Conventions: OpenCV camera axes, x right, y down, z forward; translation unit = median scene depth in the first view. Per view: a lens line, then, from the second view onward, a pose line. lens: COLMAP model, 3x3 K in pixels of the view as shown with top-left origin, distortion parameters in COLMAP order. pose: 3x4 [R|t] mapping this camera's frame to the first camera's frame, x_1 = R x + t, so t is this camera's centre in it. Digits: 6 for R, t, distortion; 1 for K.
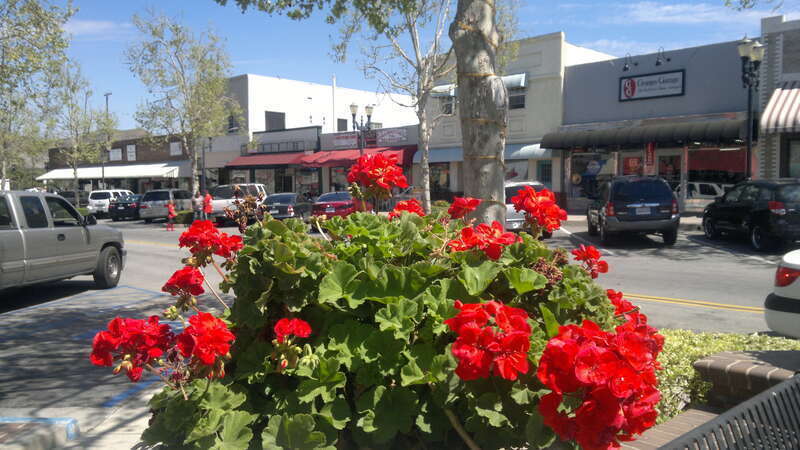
lens RADIAL K [[697.0, 0, 400.0], [0, 697.0, 225.0], [0, 0, 1]] dist [0.008712, -0.004305]
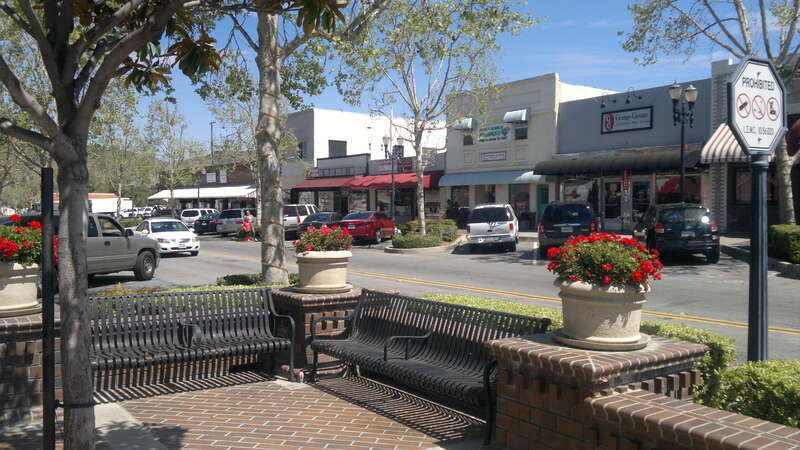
lens RADIAL K [[697.0, 0, 400.0], [0, 697.0, 225.0], [0, 0, 1]] dist [0.008712, -0.004305]
pose [[0.987836, 0.006978, -0.155342, 0.153750], [-0.010856, 0.999650, -0.024131, 0.003037], [0.155119, 0.025524, 0.987566, -0.159859]]
